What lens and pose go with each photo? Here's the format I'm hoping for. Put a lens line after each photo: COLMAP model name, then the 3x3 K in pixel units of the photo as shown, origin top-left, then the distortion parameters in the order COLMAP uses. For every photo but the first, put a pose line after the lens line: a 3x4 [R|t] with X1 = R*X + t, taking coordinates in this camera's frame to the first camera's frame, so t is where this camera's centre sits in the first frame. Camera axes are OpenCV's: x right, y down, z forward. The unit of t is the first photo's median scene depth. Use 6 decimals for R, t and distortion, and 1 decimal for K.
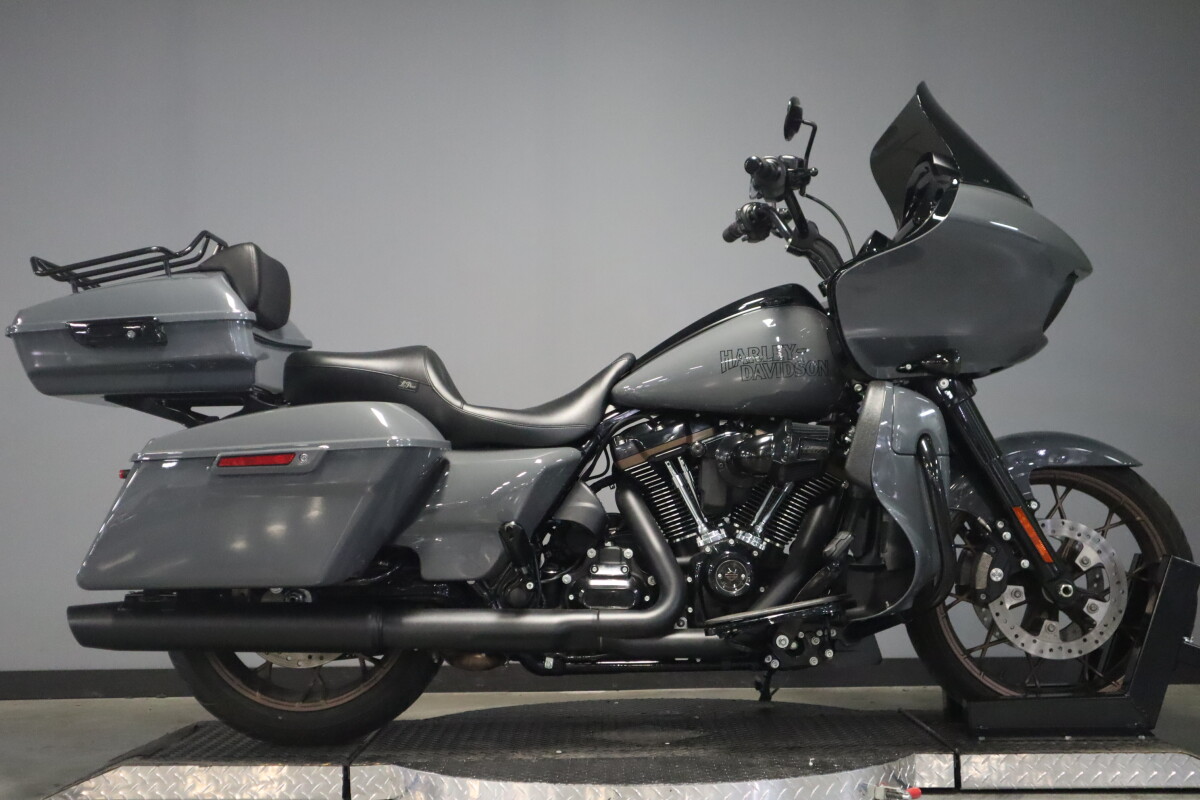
lens RADIAL K [[1569.1, 0, 599.1], [0, 1569.1, 410.7], [0, 0, 1]] dist [-0.039789, 0.000000]
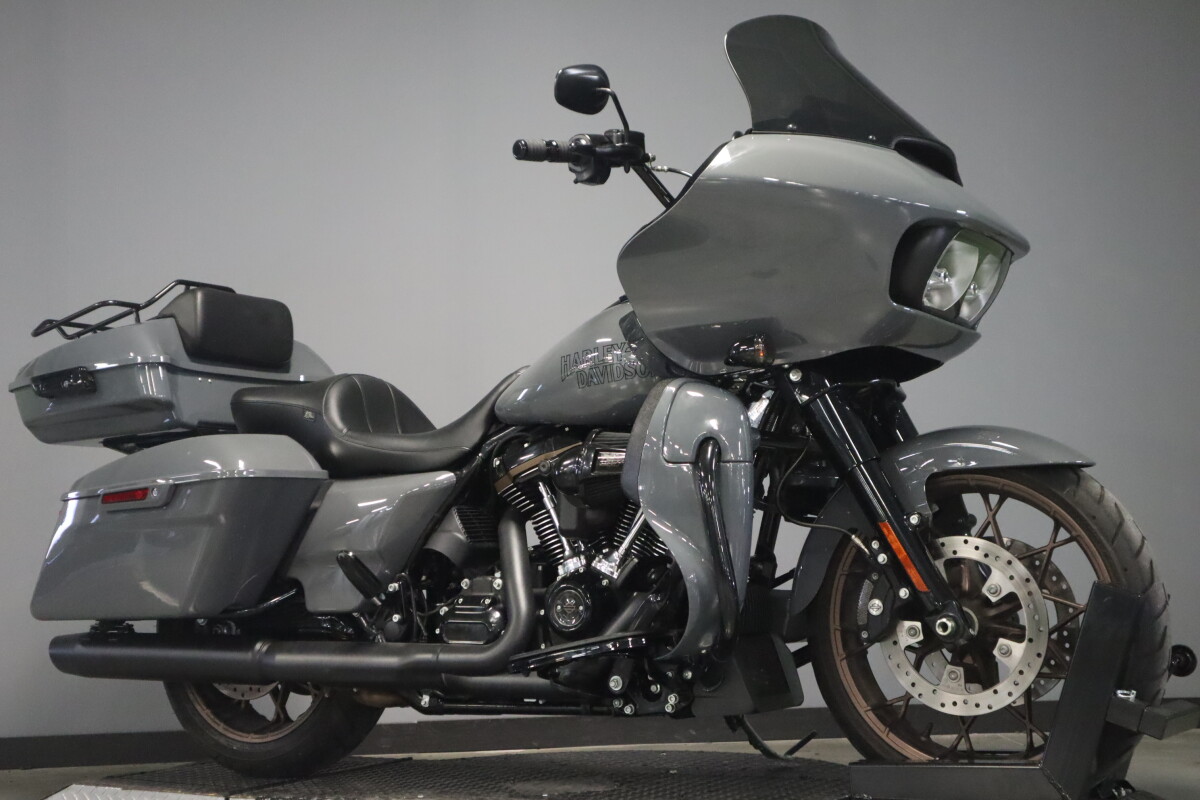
lens RADIAL K [[1678.1, 0, 600.5], [0, 1678.1, 396.9], [0, 0, 1]] dist [-0.029792, 0.000000]
pose [[0.858287, -0.064336, -0.509122, 0.578101], [0.048160, 0.997830, -0.044903, 0.028655], [0.510906, 0.014021, 0.859522, 0.183736]]
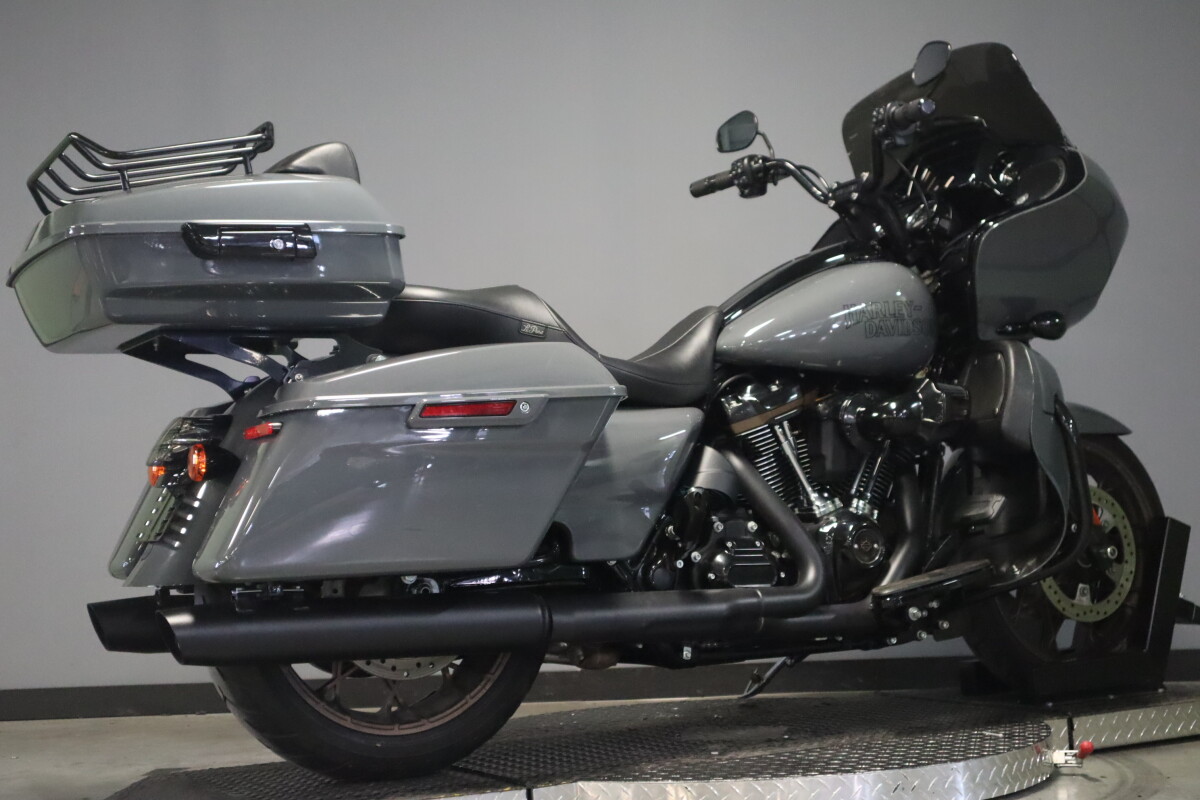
lens RADIAL K [[1768.0, 0, 600.6], [0, 1768.0, 393.4], [0, 0, 1]] dist [-0.085782, 0.000000]
pose [[0.857212, 0.018921, 0.514616, -0.575645], [-0.001017, 0.999385, -0.035051, 0.050640], [-0.514963, 0.029522, 0.856704, 0.178990]]
